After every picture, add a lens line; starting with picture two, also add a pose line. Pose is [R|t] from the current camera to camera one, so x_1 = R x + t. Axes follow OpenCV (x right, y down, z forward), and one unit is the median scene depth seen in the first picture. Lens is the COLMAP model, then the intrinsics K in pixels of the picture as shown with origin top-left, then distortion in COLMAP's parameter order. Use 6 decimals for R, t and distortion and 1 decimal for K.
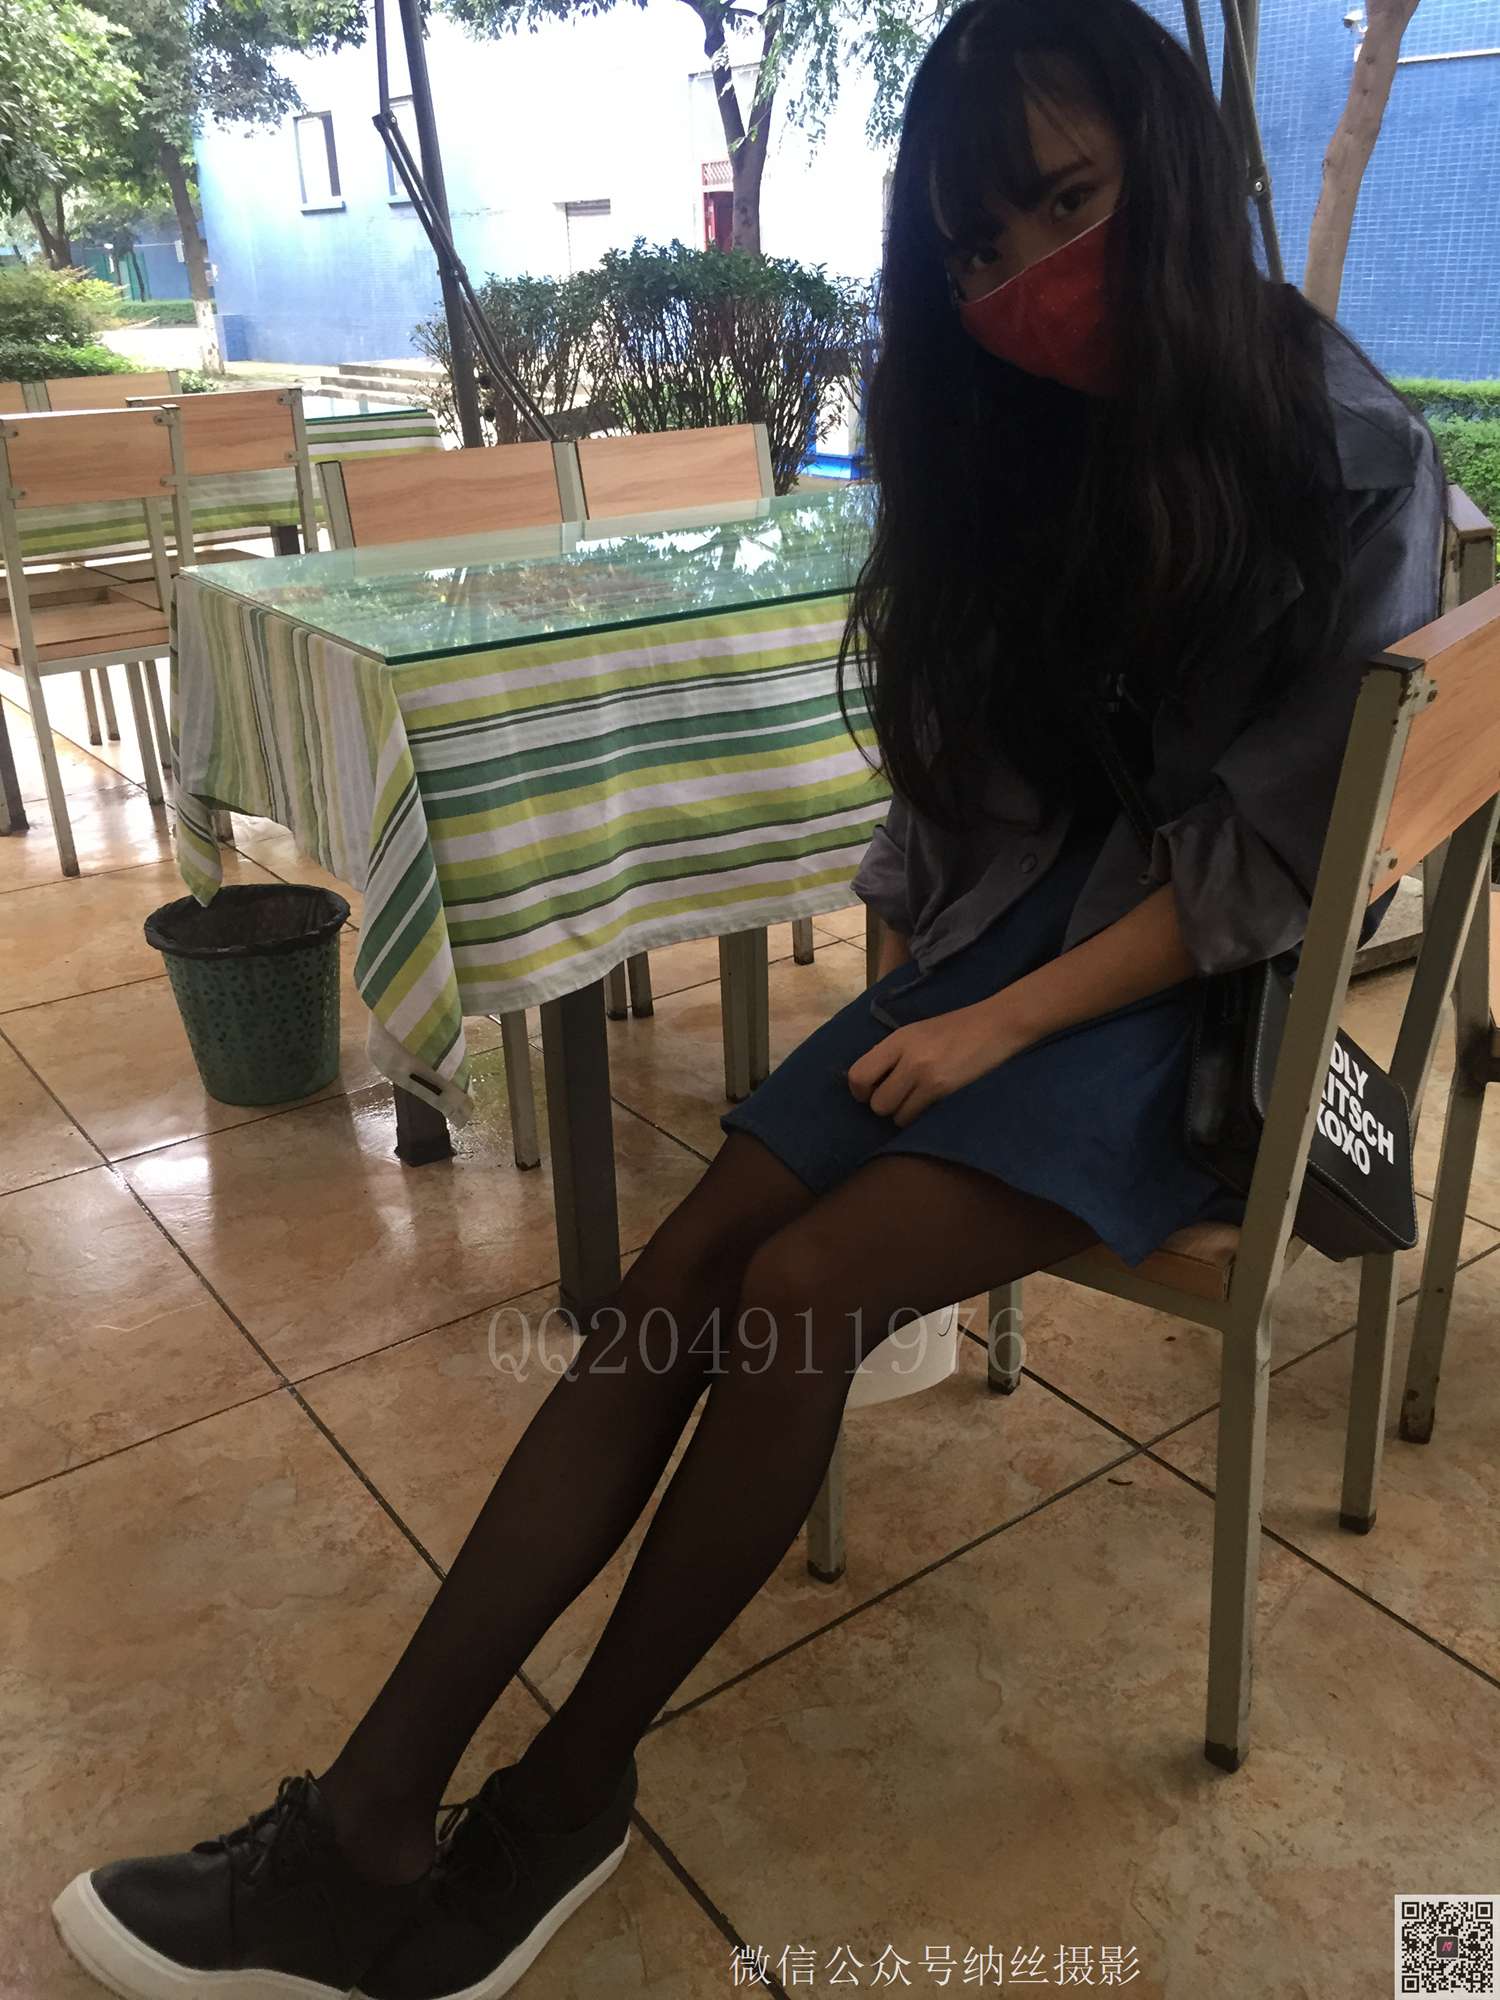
lens RADIAL K [[1716.1, 0, 764.5], [0, 1716.1, 1000.9], [0, 0, 1]] dist [0.068986, -0.094893]
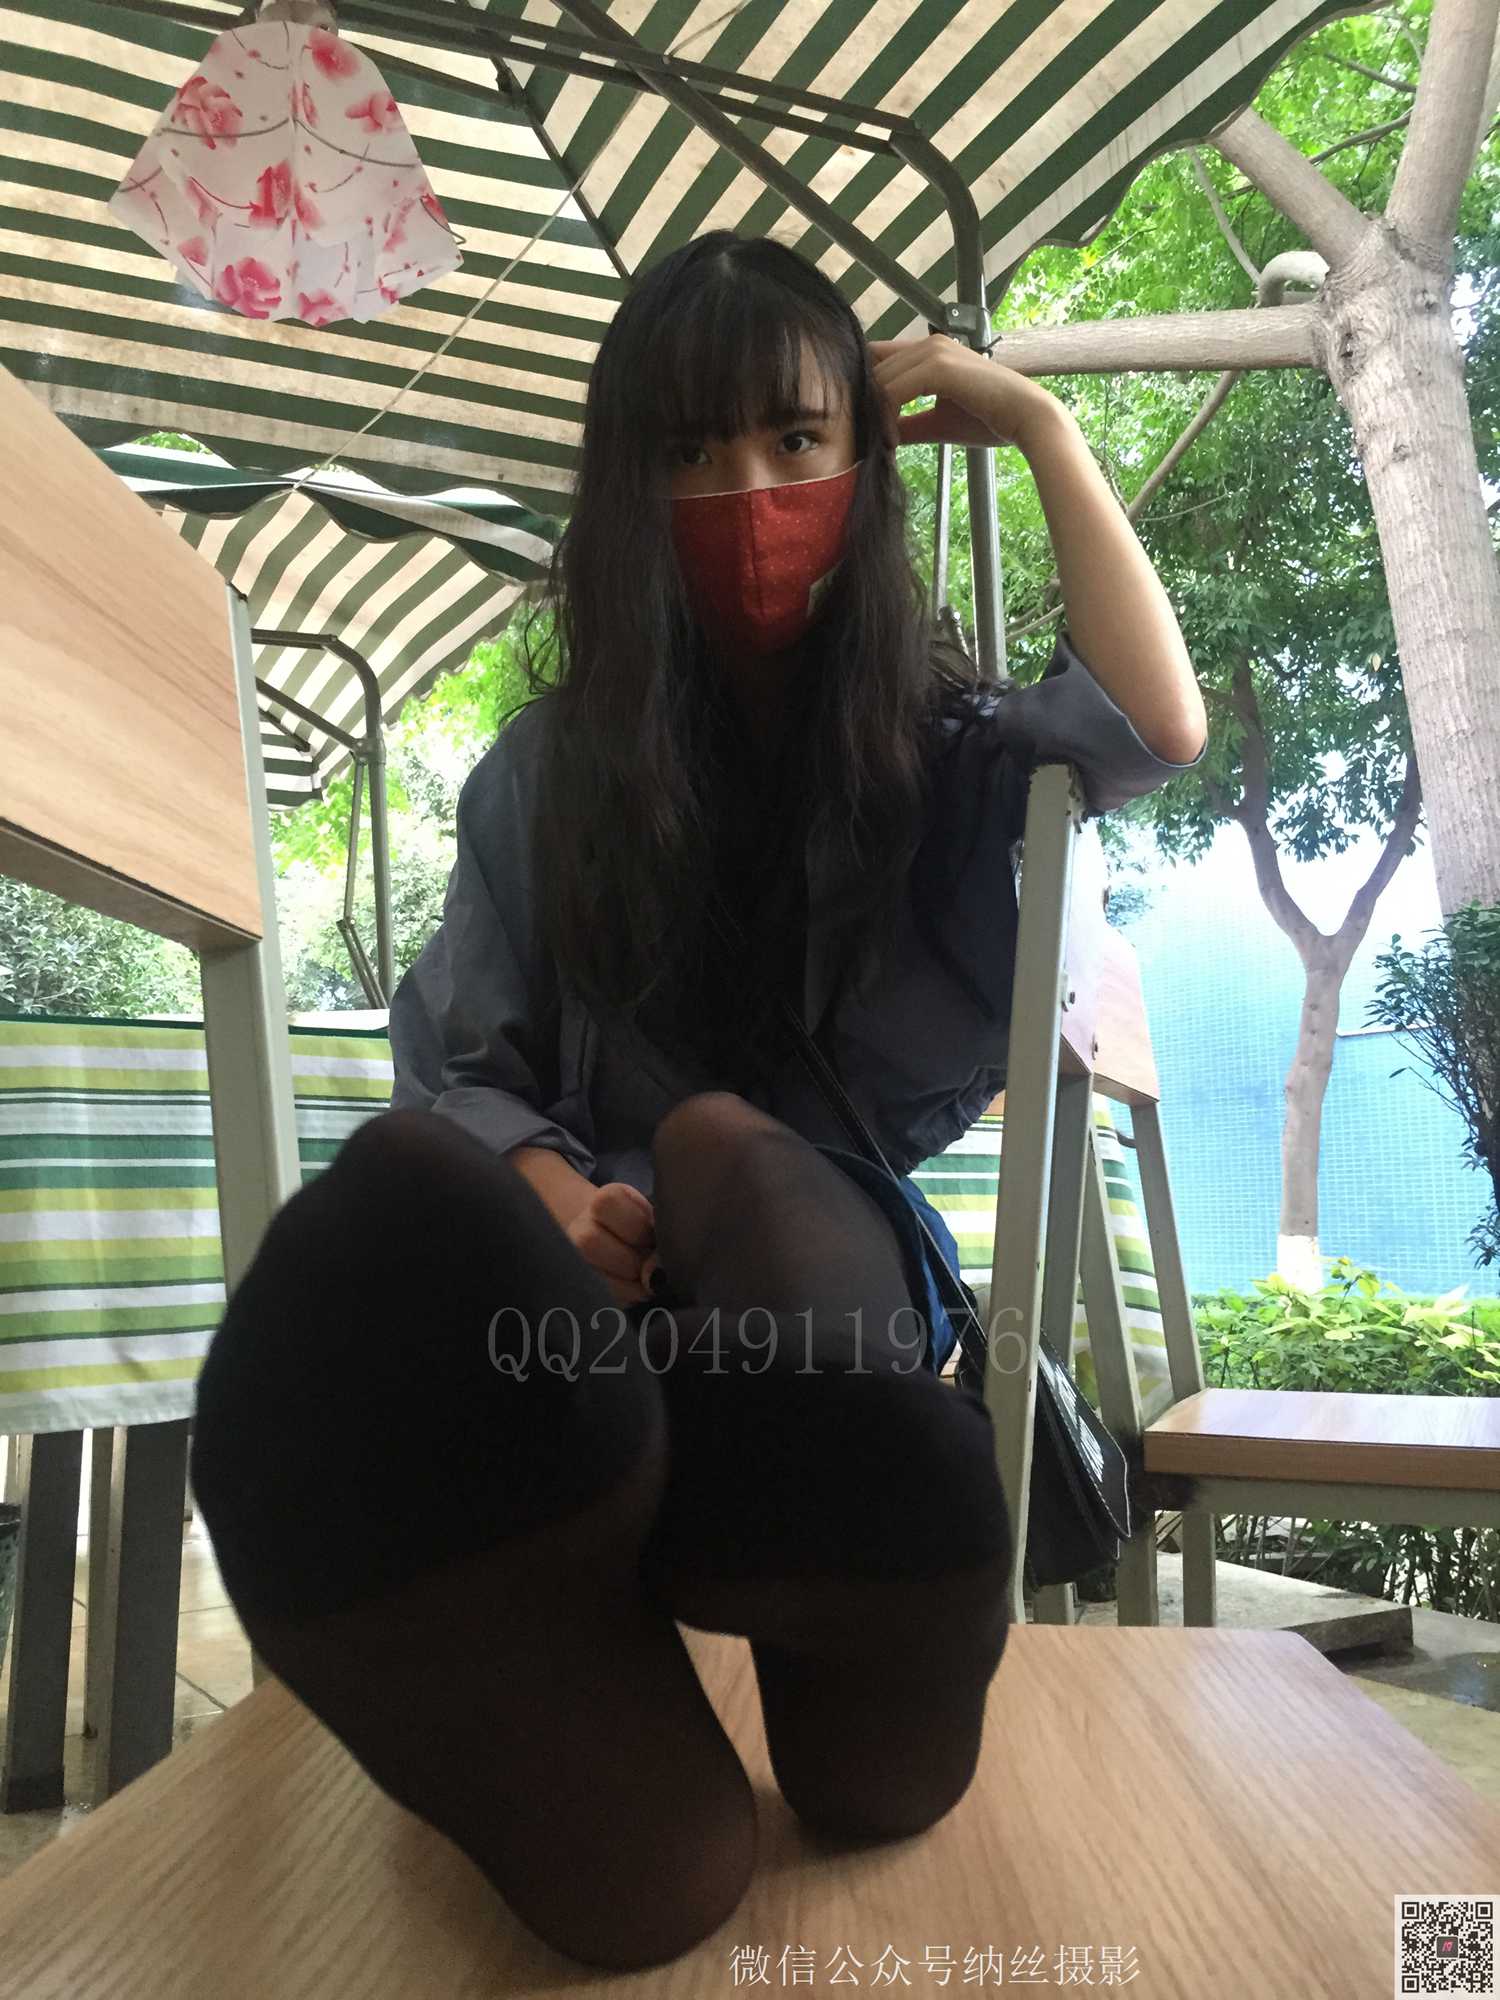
lens RADIAL K [[1716.1, 0, 764.4], [0, 1716.1, 1003.4], [0, 0, 1]] dist [0.068986, -0.094893]
pose [[0.998991, 0.013605, -0.042804, 0.237726], [-0.033659, 0.857774, -0.512924, 0.238559], [0.029738, 0.513847, 0.857366, 0.178423]]
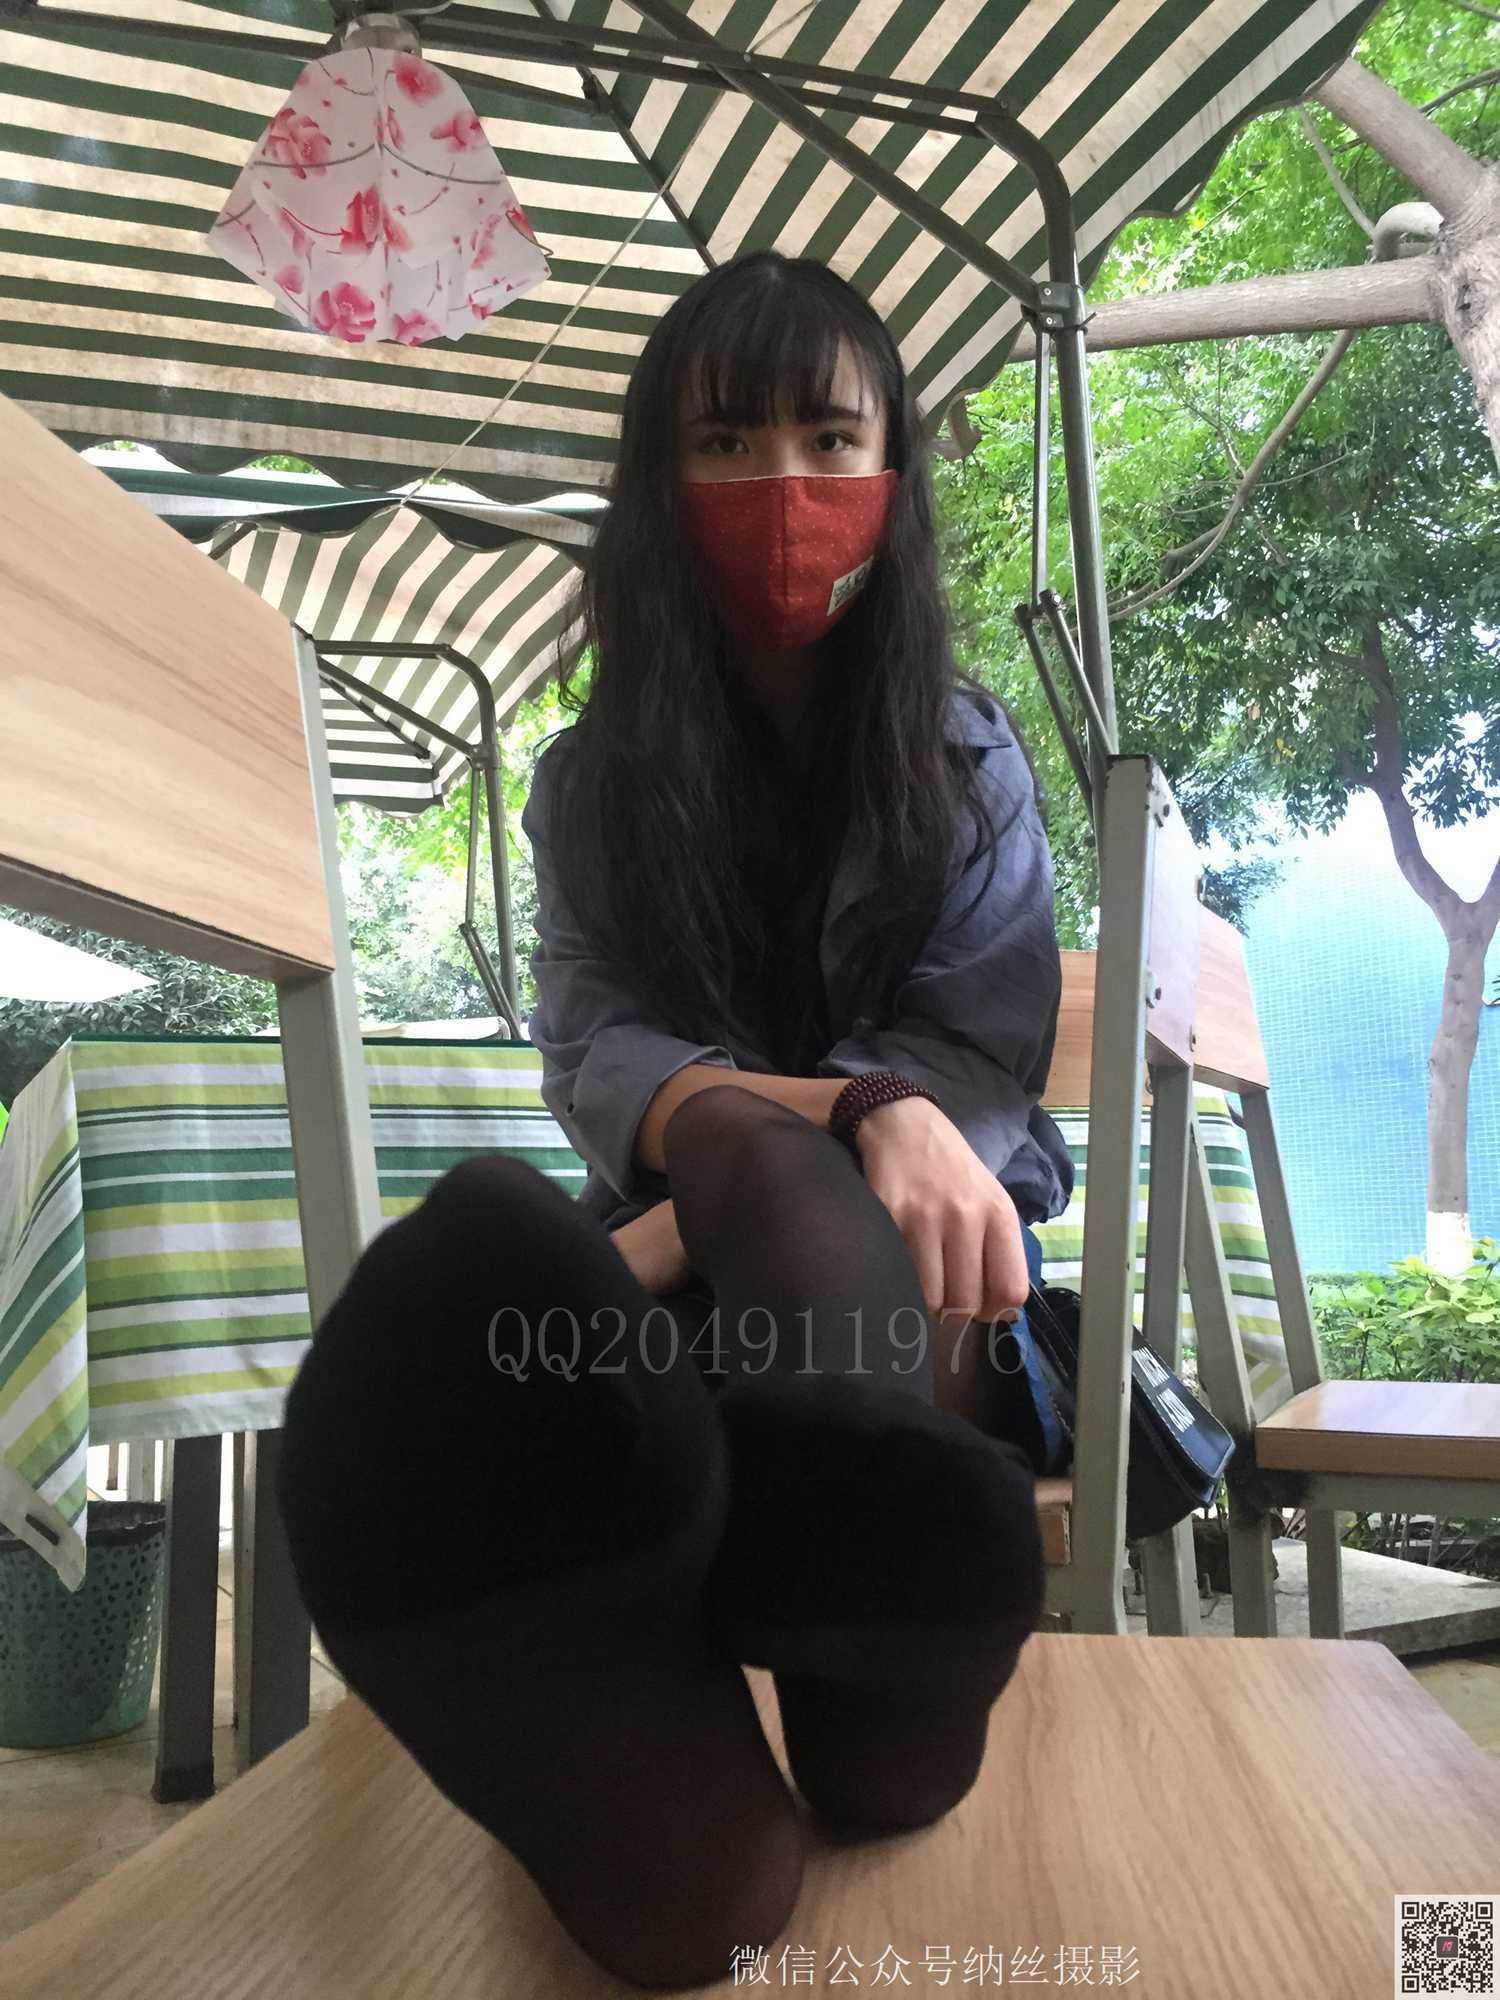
lens RADIAL K [[1716.1, 0, 765.4], [0, 1716.1, 1004.5], [0, 0, 1]] dist [0.068986, -0.094893]
pose [[0.992986, -0.015783, -0.117171, 0.254505], [-0.045627, 0.863122, -0.502930, 0.233295], [0.109071, 0.504749, 0.856348, 0.173657]]
